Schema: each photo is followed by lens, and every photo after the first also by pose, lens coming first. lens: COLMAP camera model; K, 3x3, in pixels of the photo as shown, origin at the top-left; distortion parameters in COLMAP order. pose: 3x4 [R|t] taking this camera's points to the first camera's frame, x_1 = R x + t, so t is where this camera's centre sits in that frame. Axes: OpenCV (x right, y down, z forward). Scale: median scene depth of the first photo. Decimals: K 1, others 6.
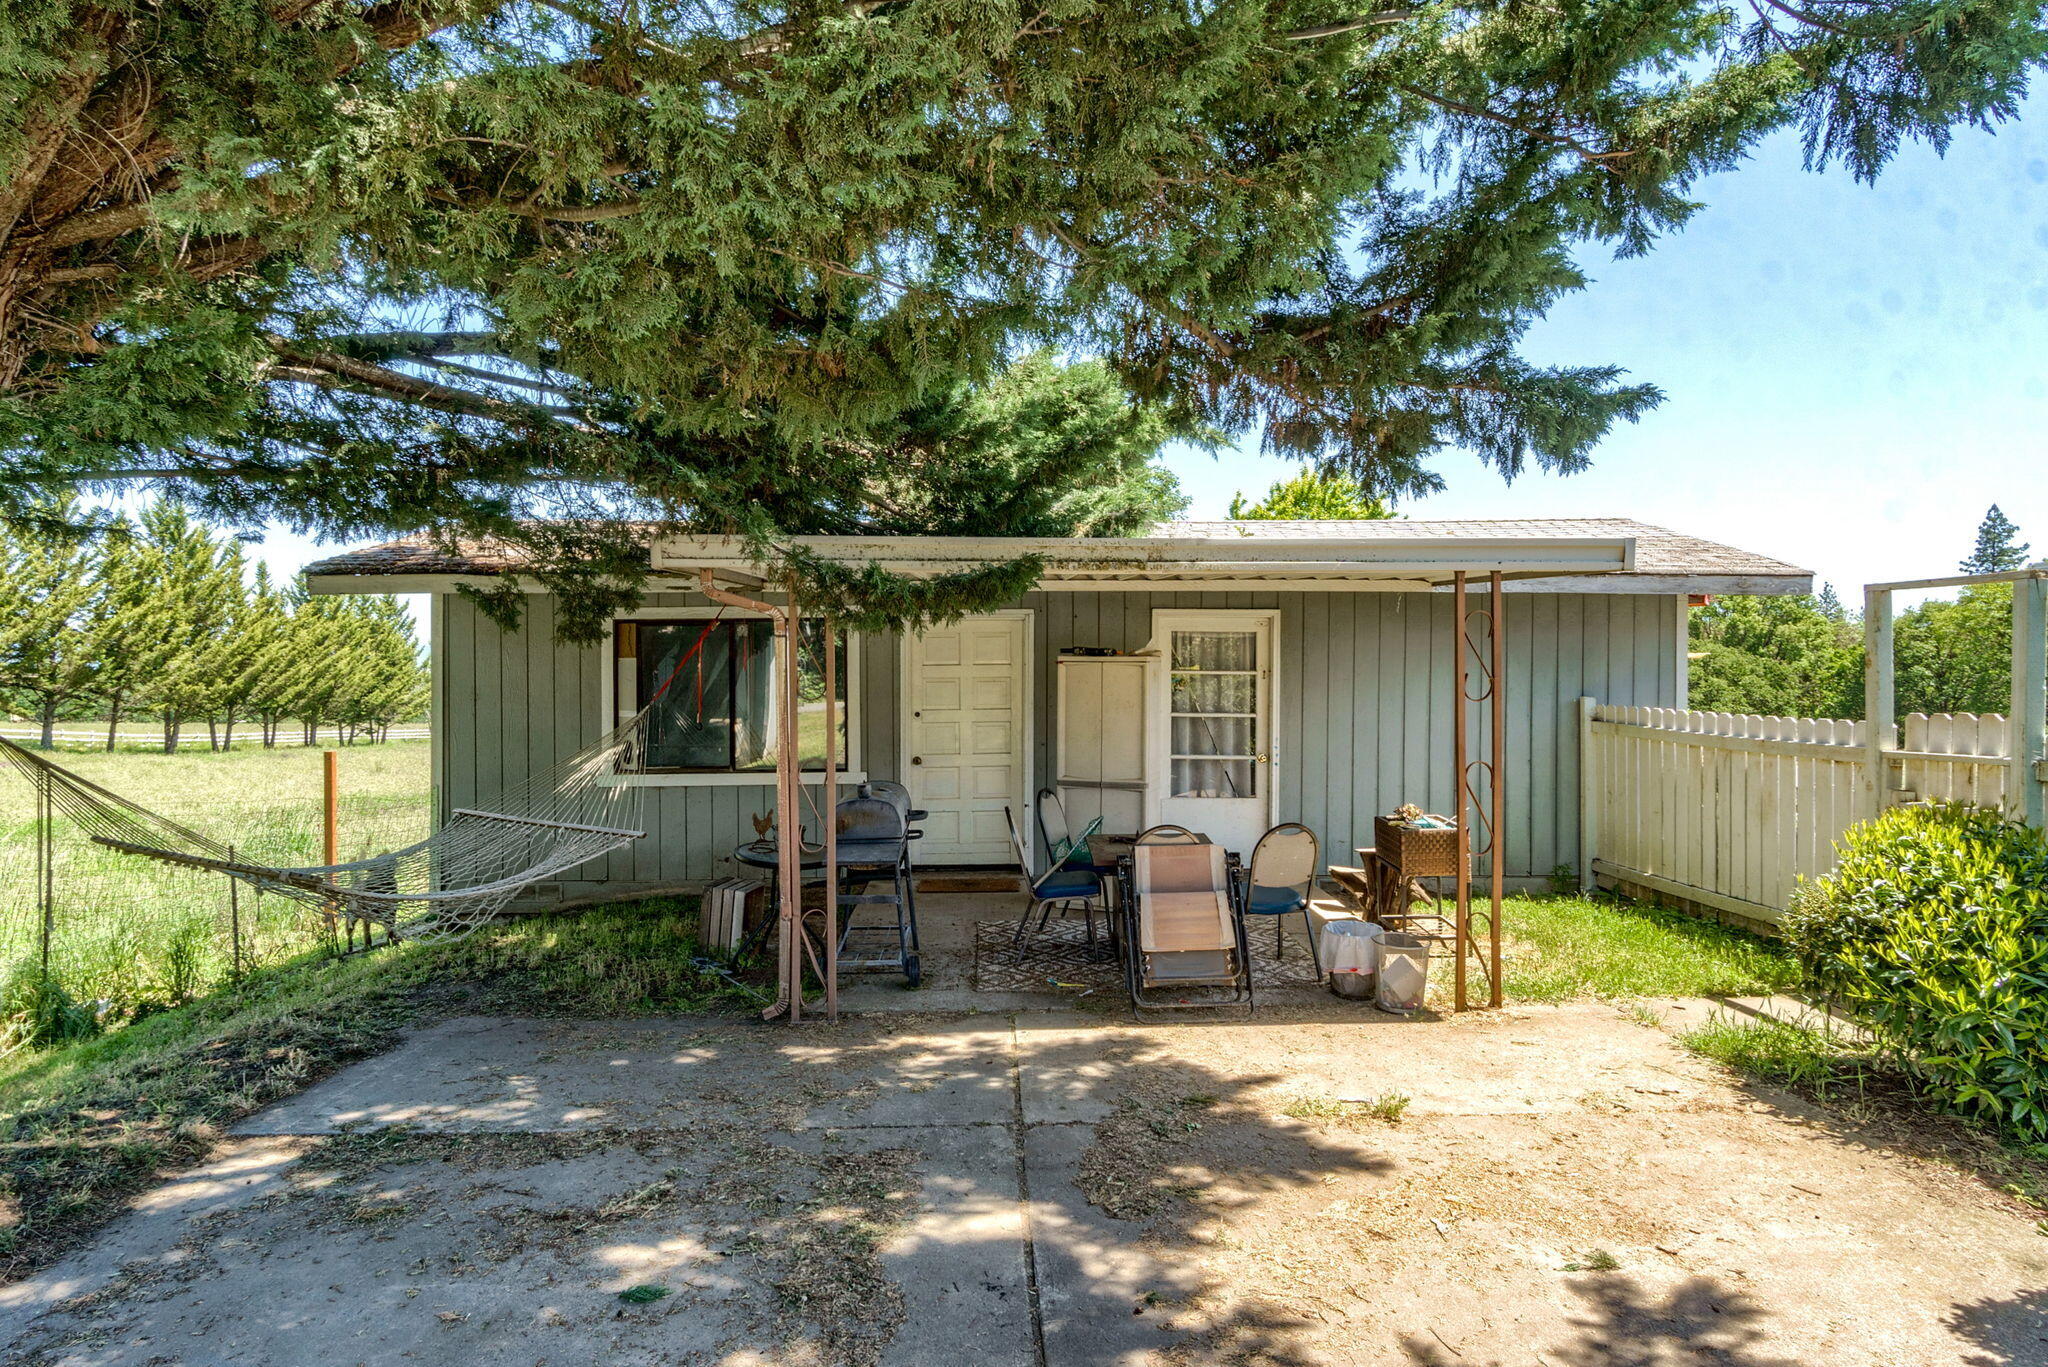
lens RADIAL K [[1861.6, 0, 1024.0], [0, 1861.6, 683.5], [0, 0, 1]] dist [-0.013739, 0.011105]
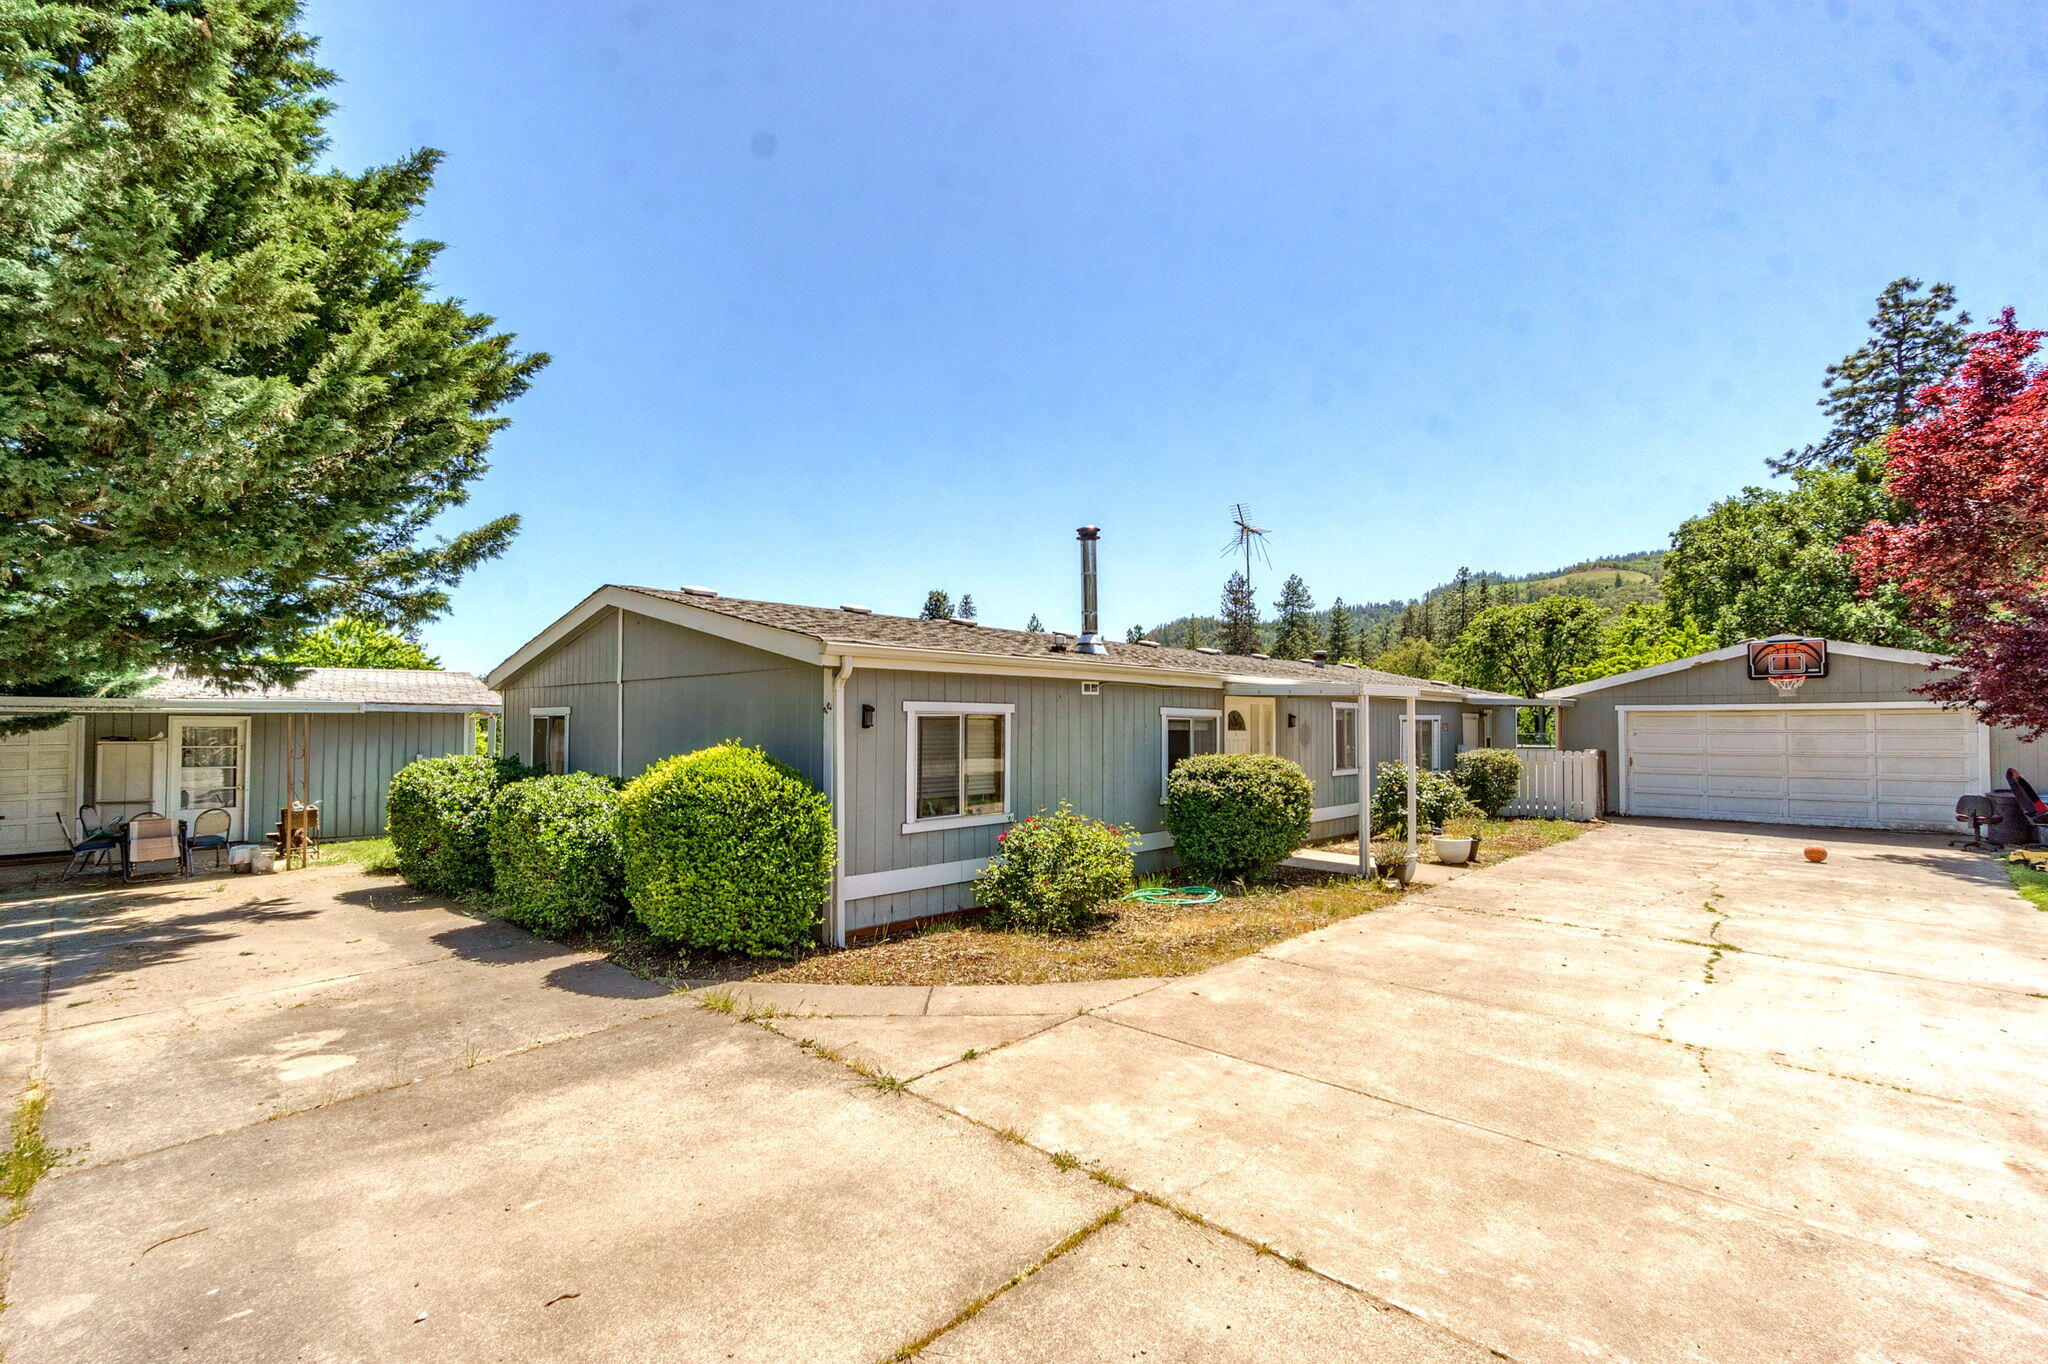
lens RADIAL K [[916.3, 0, 1024.0], [0, 916.3, 682.0], [0, 0, 1]] dist [-0.000670, 0.000127]
pose [[0.704819, 0.034385, 0.708553, 0.029950], [0.013548, 0.997990, -0.061907, -0.004361], [-0.709258, 0.053232, 0.702937, -0.684418]]
